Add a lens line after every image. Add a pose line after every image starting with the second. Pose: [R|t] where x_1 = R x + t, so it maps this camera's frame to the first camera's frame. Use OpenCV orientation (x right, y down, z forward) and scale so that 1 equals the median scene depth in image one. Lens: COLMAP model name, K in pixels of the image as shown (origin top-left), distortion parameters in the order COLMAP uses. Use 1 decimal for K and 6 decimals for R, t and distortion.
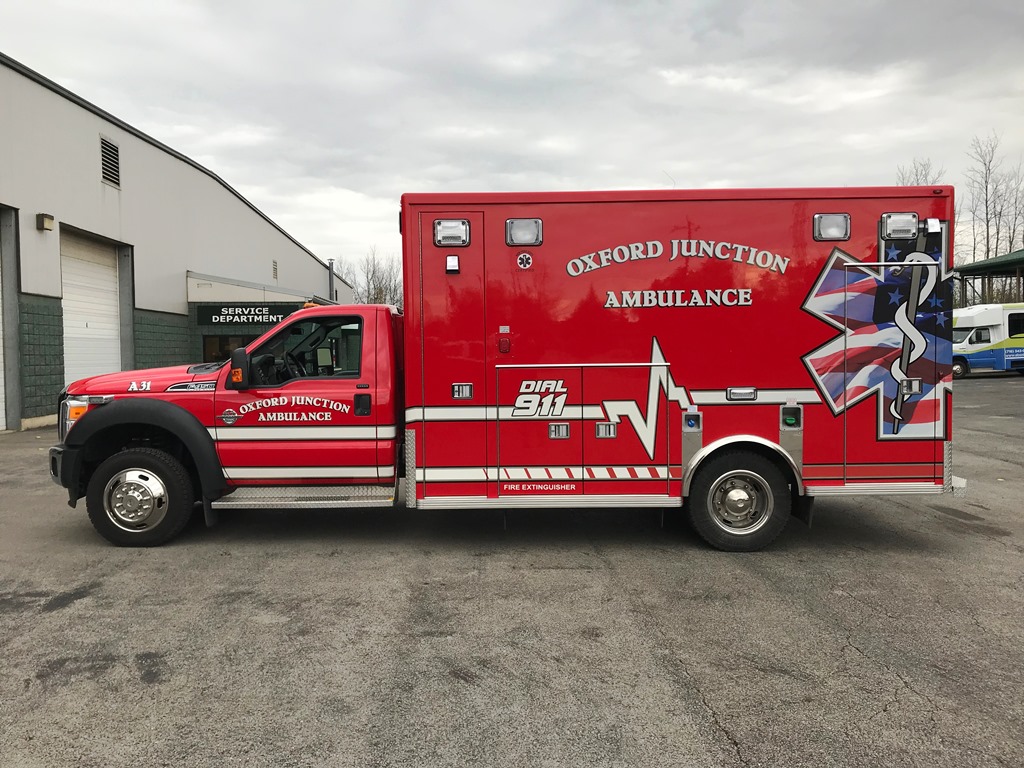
lens RADIAL K [[832.2, 0, 505.9], [0, 832.2, 377.6], [0, 0, 1]] dist [0.068263, -0.101517]
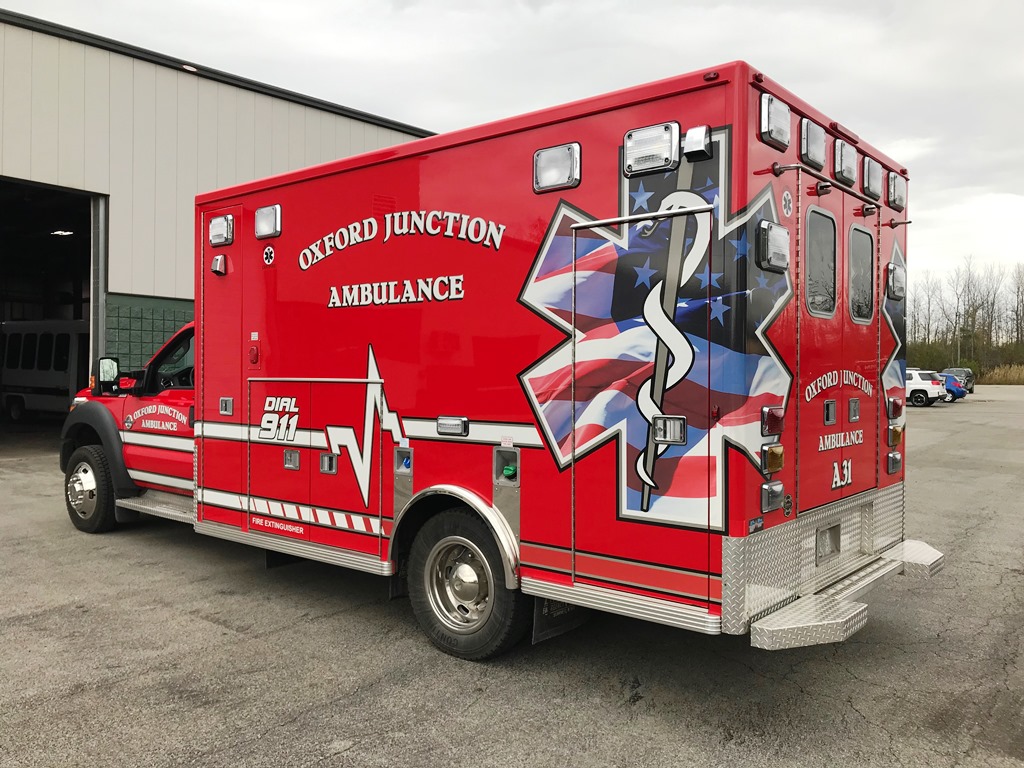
lens RADIAL K [[832.2, 0, 504.0], [0, 832.2, 386.0], [0, 0, 1]] dist [0.068263, -0.101517]
pose [[0.771063, 0.025990, -0.636229, 0.754273], [-0.037664, 0.999279, -0.004825, -0.012332], [0.635645, 0.027684, 0.771485, 0.496365]]
